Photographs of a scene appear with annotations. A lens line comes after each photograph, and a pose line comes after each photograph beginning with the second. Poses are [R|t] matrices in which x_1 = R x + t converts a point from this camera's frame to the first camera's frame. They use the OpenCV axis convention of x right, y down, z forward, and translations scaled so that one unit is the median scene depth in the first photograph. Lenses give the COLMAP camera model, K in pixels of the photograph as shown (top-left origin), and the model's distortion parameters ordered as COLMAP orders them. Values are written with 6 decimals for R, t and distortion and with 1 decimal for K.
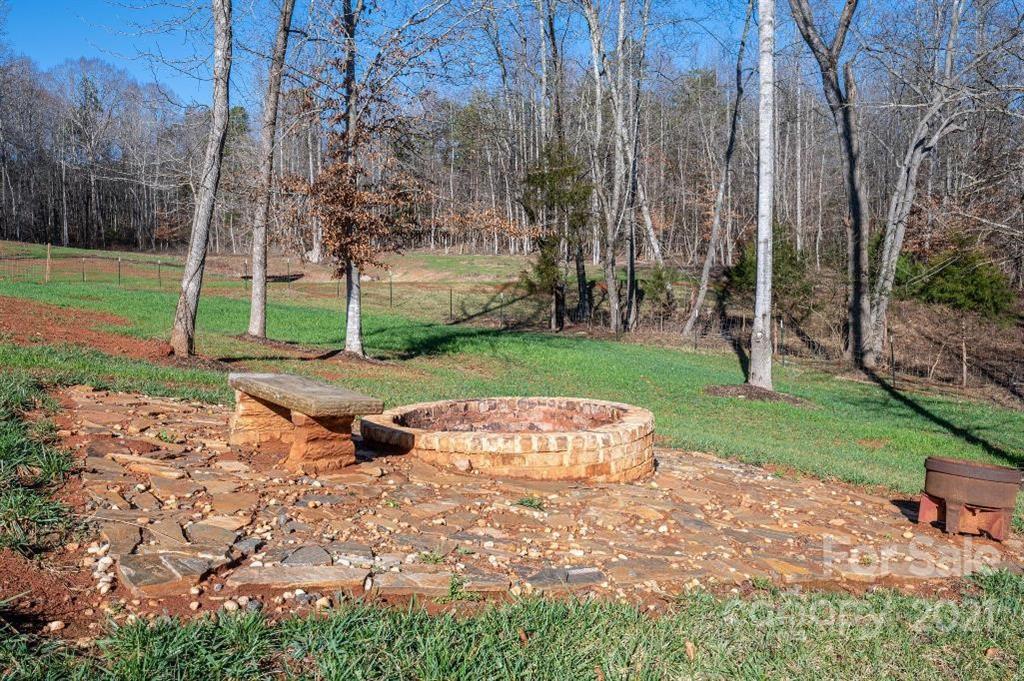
lens RADIAL K [[883.0, 0, 512.0], [0, 883.0, 340.5], [0, 0, 1]] dist [0.000671, 0.004440]
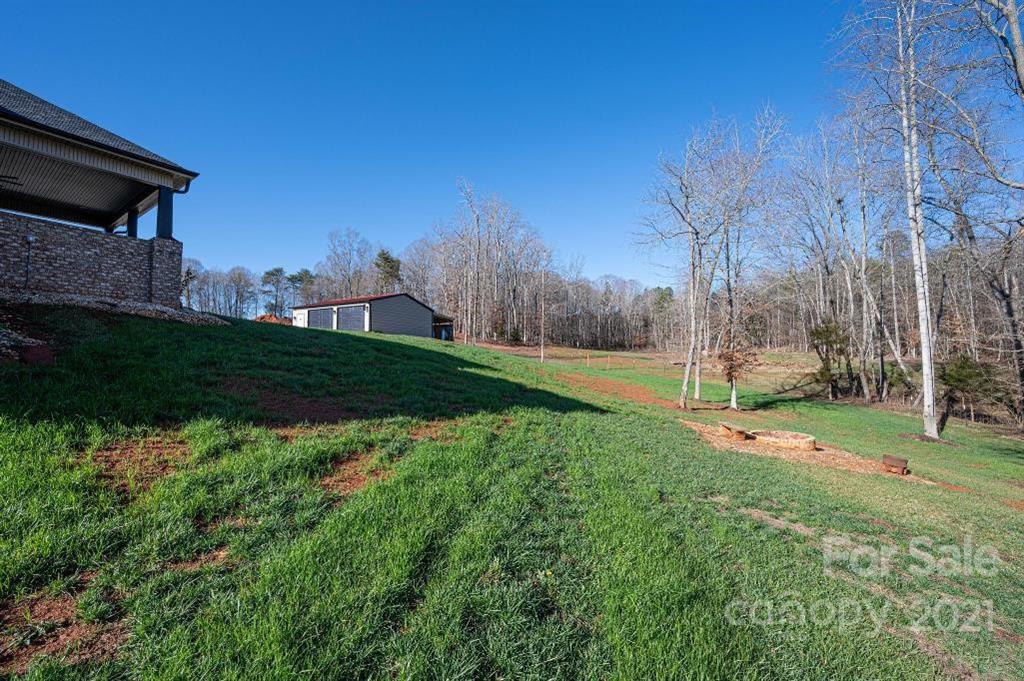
lens RADIAL K [[398.0, 0, 512.0], [0, 398.0, 340.5], [0, 0, 1]] dist [0.000144, 0.000027]
pose [[0.787680, -0.026781, -0.615502, 0.043325], [-0.042429, 0.994325, -0.097563, -0.033640], [0.614621, 0.102963, 0.782074, -0.362237]]
